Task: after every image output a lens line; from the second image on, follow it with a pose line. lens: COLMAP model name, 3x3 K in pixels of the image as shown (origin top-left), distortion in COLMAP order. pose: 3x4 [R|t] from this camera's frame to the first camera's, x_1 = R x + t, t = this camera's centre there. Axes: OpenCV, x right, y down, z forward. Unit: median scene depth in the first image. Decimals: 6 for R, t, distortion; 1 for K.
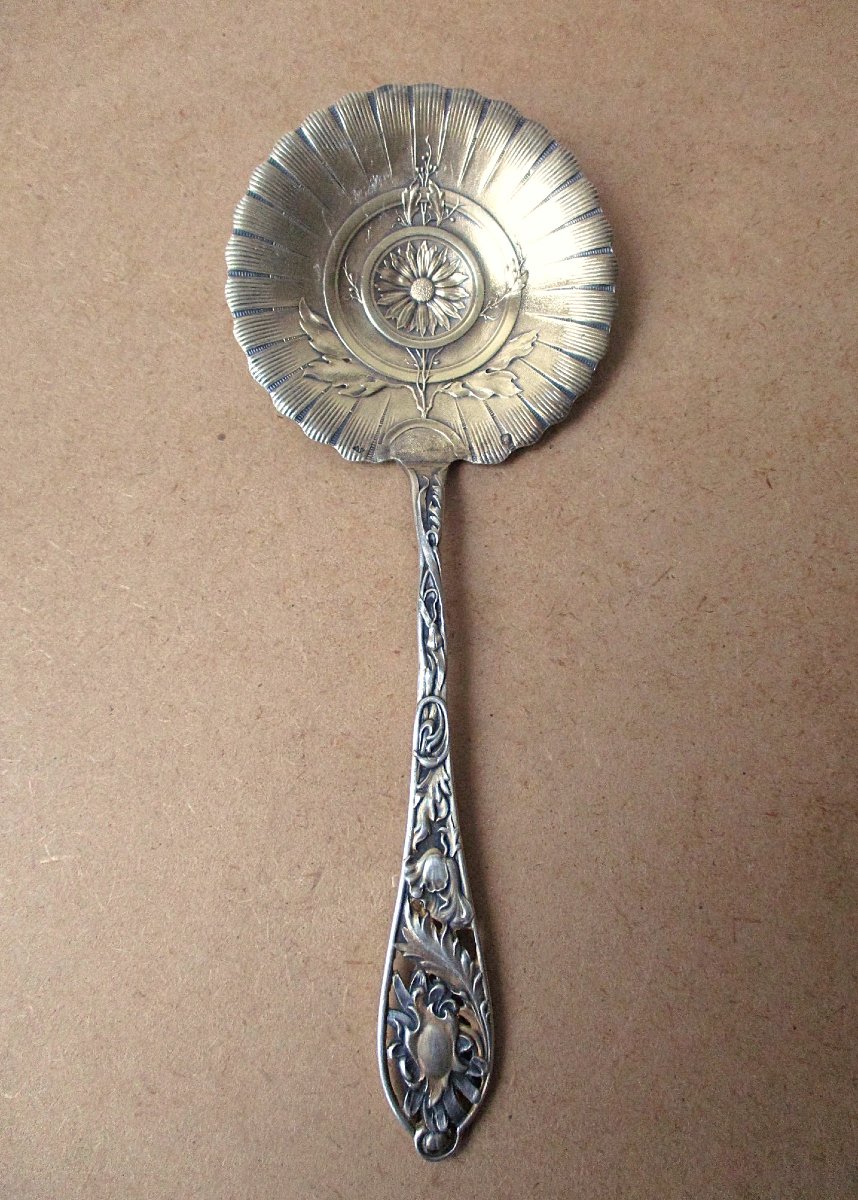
lens RADIAL K [[1016.2, 0, 458.3], [0, 1016.2, 594.5], [0, 0, 1]] dist [-0.042240, 0.007562]
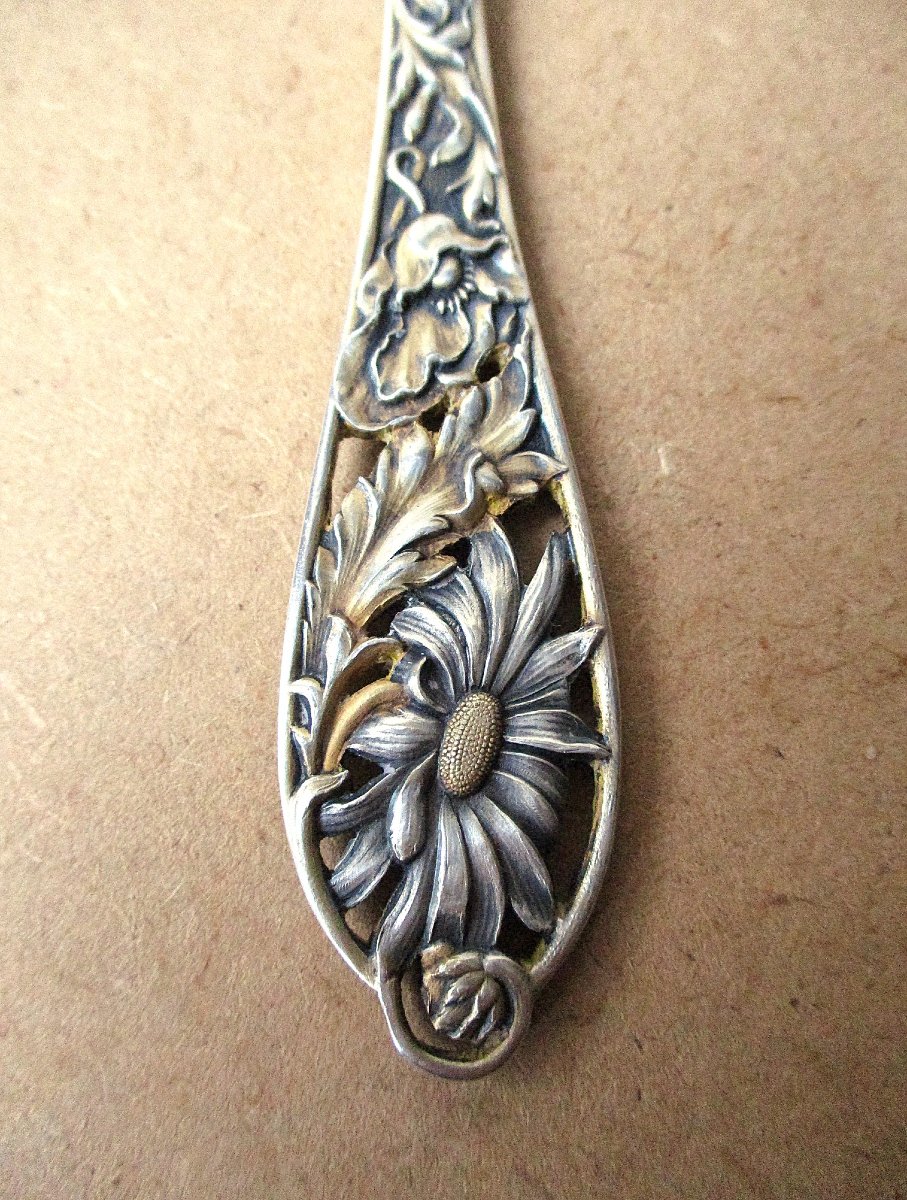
lens RADIAL K [[1040.1, 0, 459.4], [0, 1040.1, 602.9], [0, 0, 1]] dist [-0.040152, 0.008557]
pose [[0.996026, -0.028773, -0.084292, -0.100141], [0.030347, 0.999387, 0.017443, 0.304492], [0.083738, -0.019932, 0.996288, 0.582830]]
